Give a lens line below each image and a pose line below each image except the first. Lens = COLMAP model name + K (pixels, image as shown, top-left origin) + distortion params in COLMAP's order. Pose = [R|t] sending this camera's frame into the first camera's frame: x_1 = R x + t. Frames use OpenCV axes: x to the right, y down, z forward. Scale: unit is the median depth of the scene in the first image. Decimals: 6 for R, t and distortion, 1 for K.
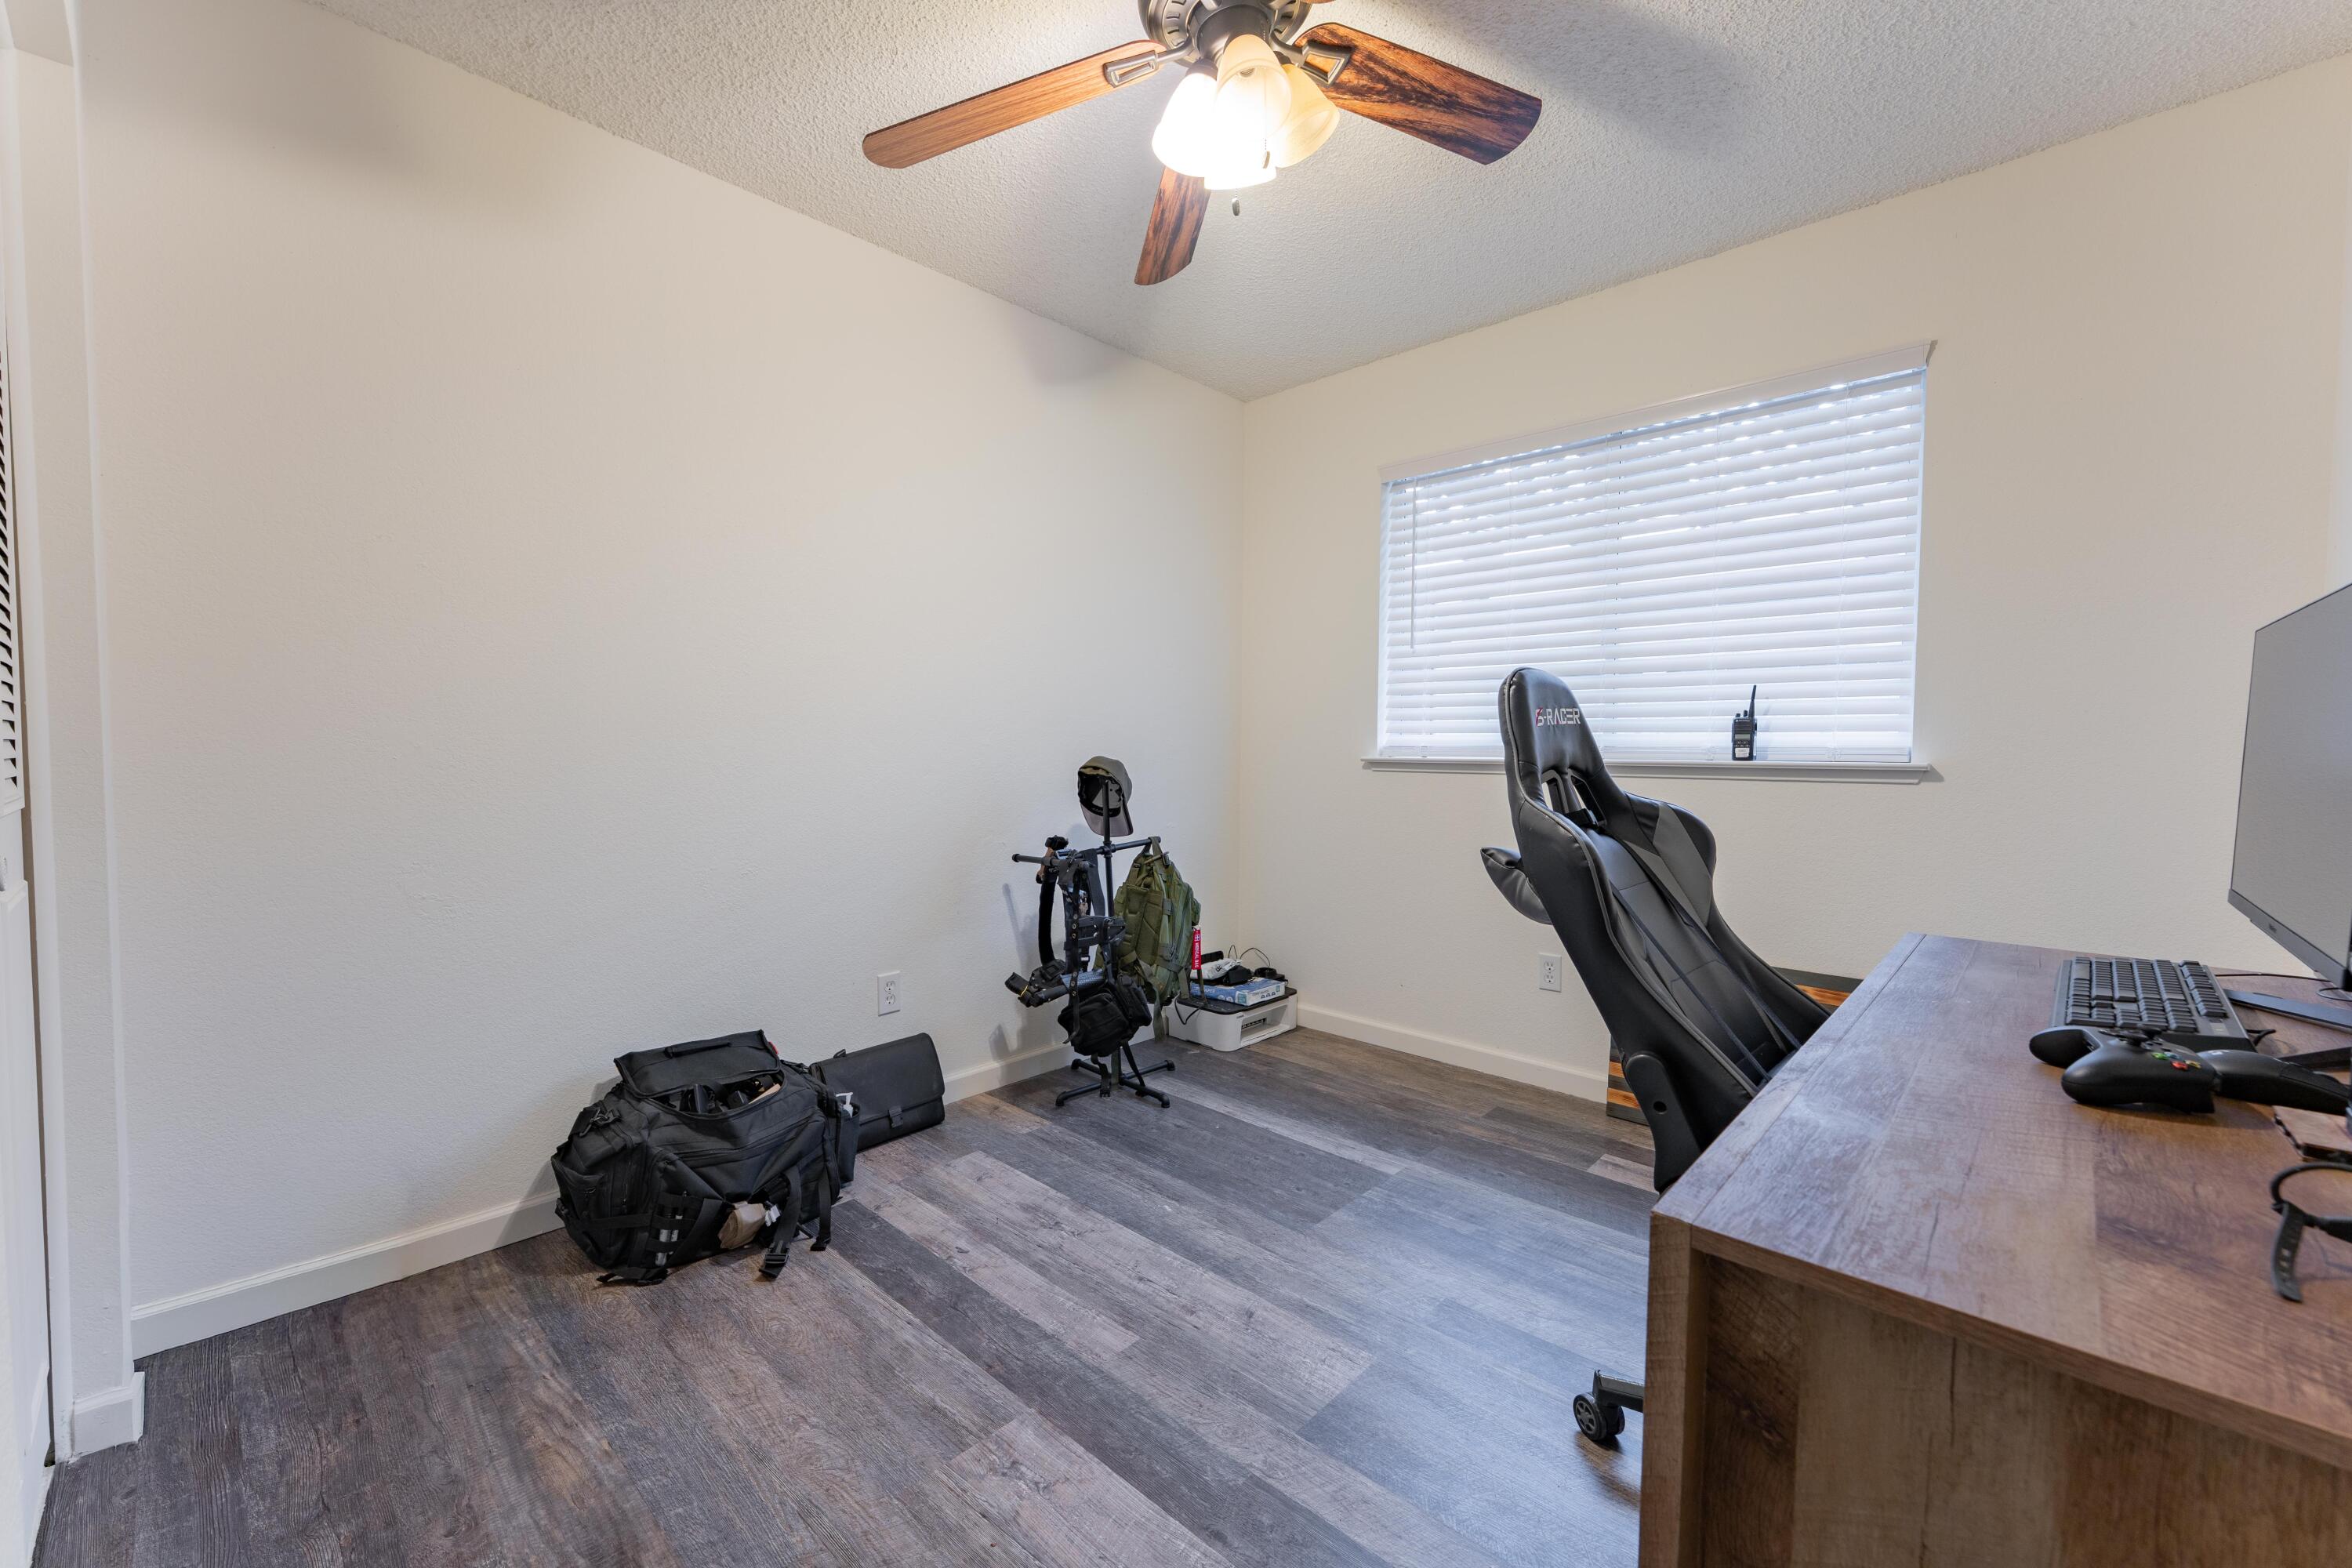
lens RADIAL K [[940.7, 0, 1176.0], [0, 940.7, 784.0], [0, 0, 1]] dist [0.002343, 0.000237]
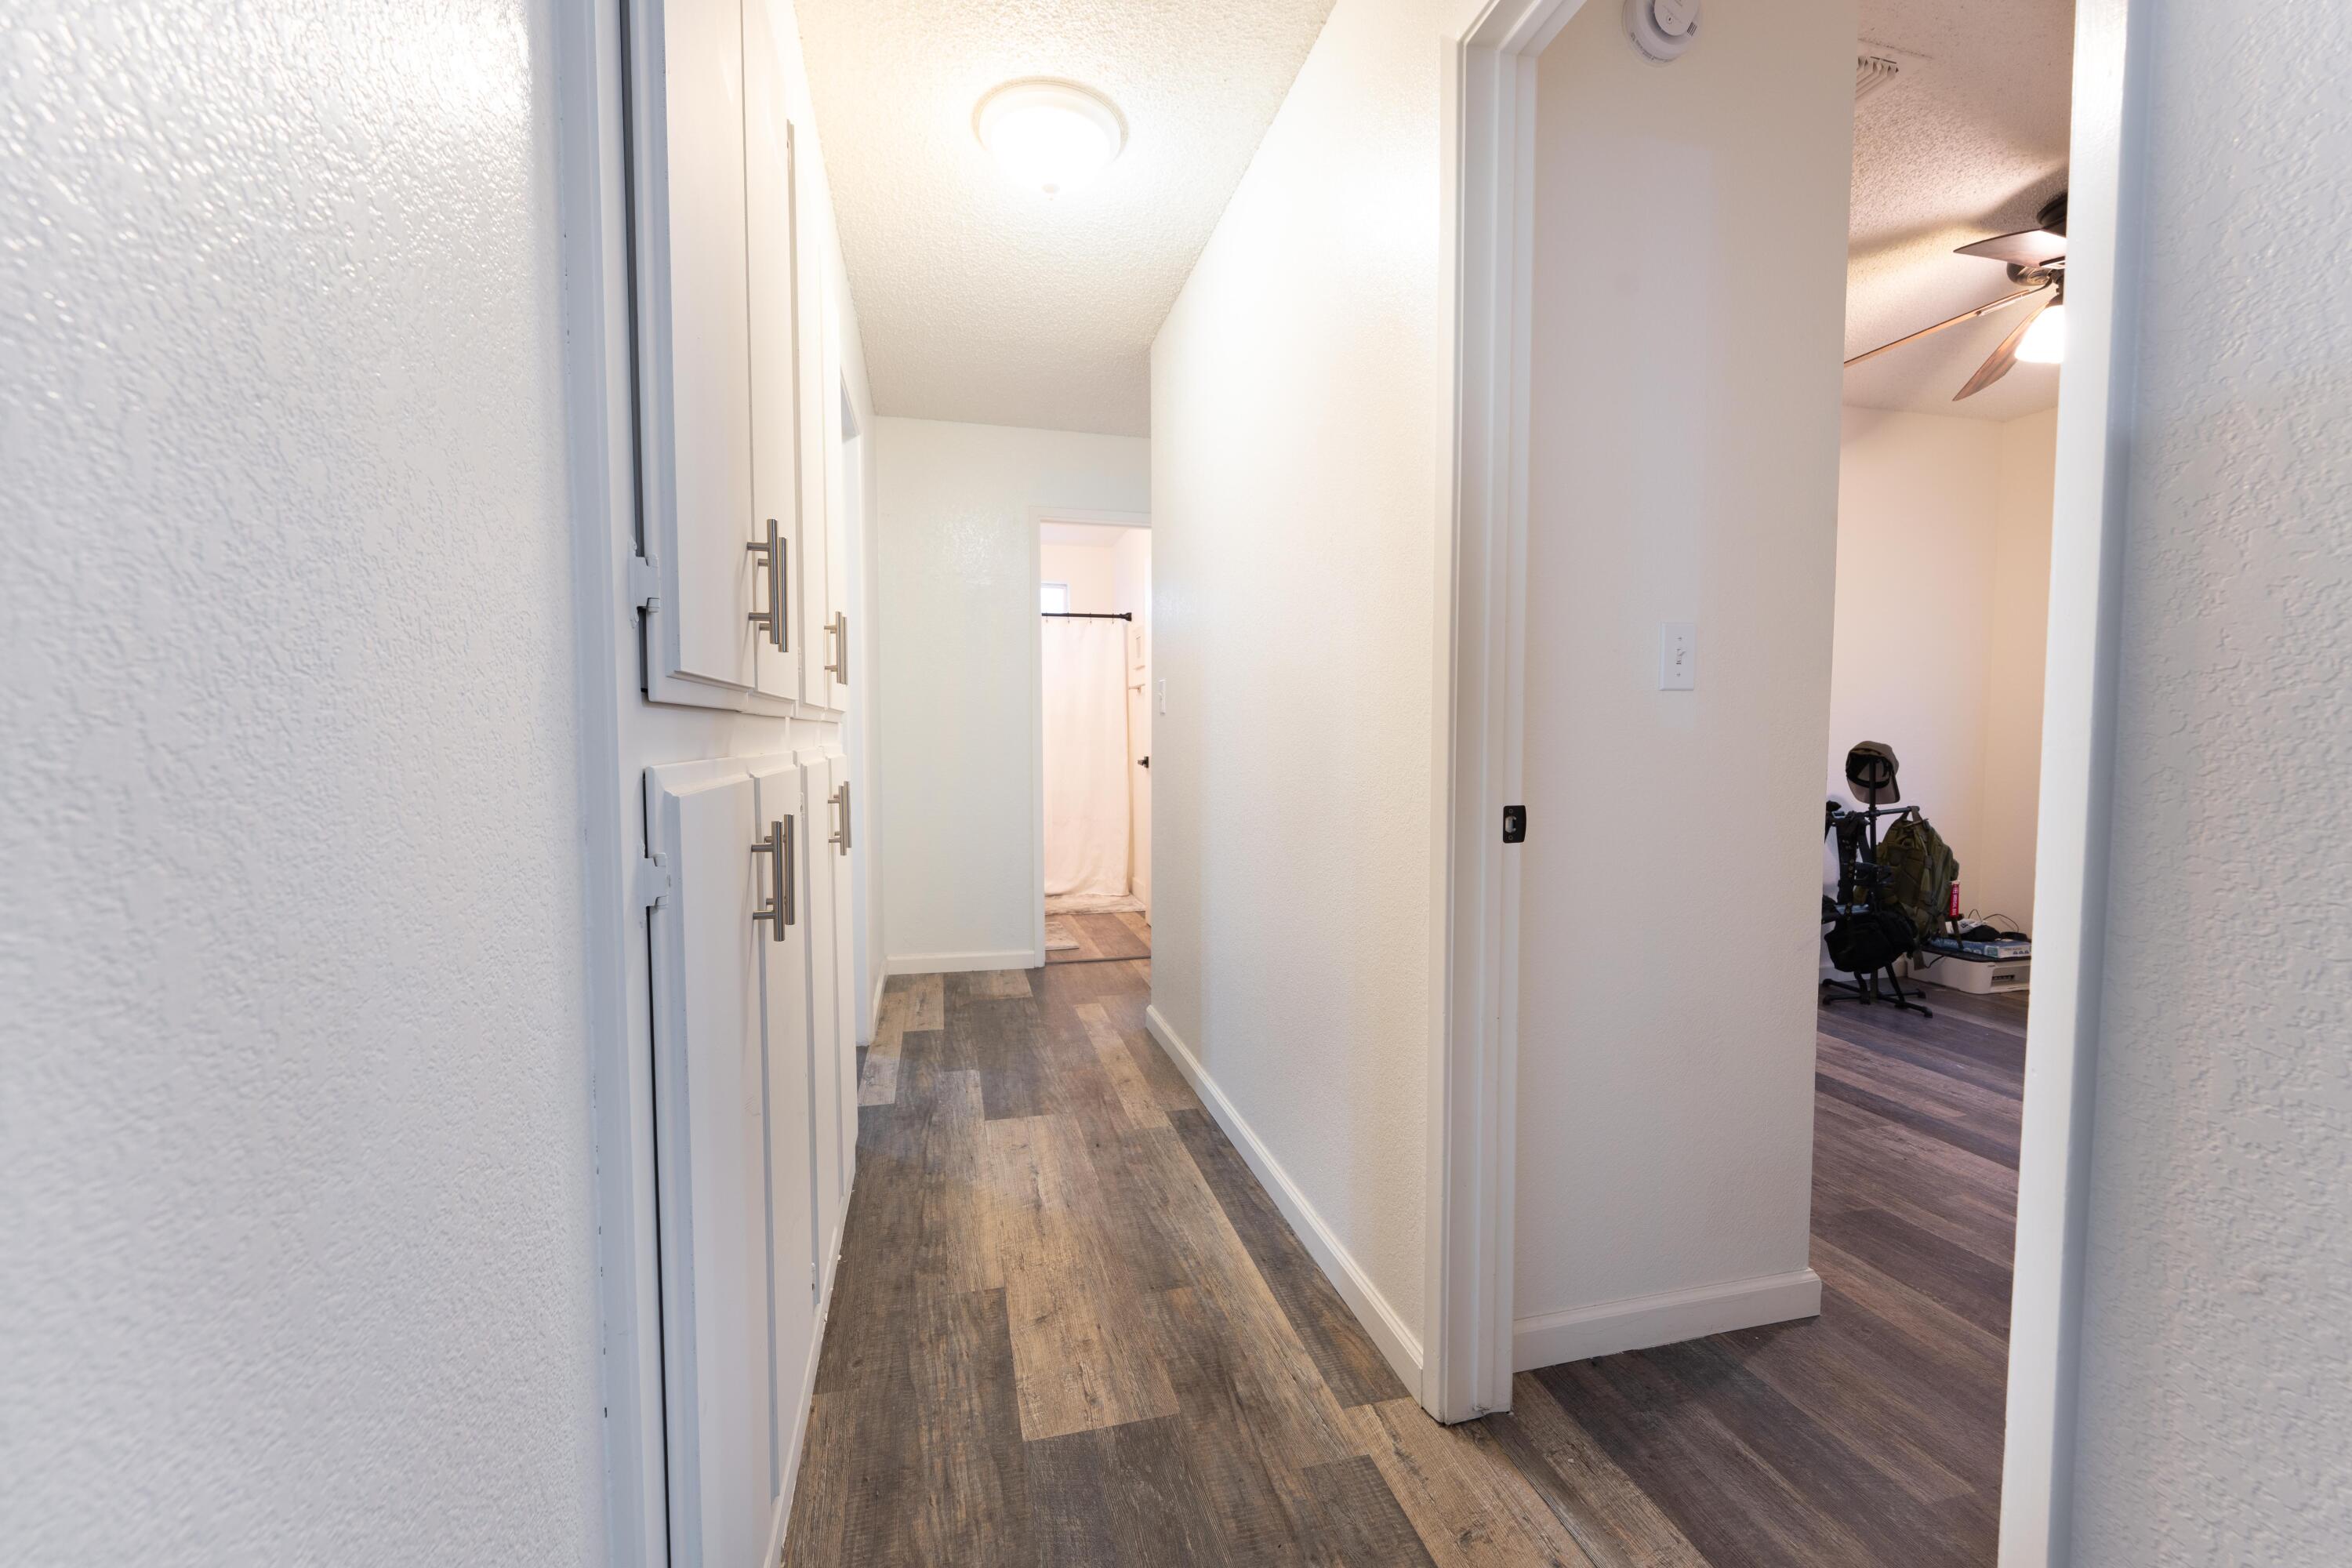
lens RADIAL K [[940.7, 0, 1176.0], [0, 940.7, 784.0], [0, 0, 1]] dist [0.002343, 0.000237]
pose [[0.844922, 0.019605, -0.534531, -0.187741], [-0.013645, 0.999793, 0.015101, 0.022211], [0.534716, -0.005465, 0.845014, -0.590596]]
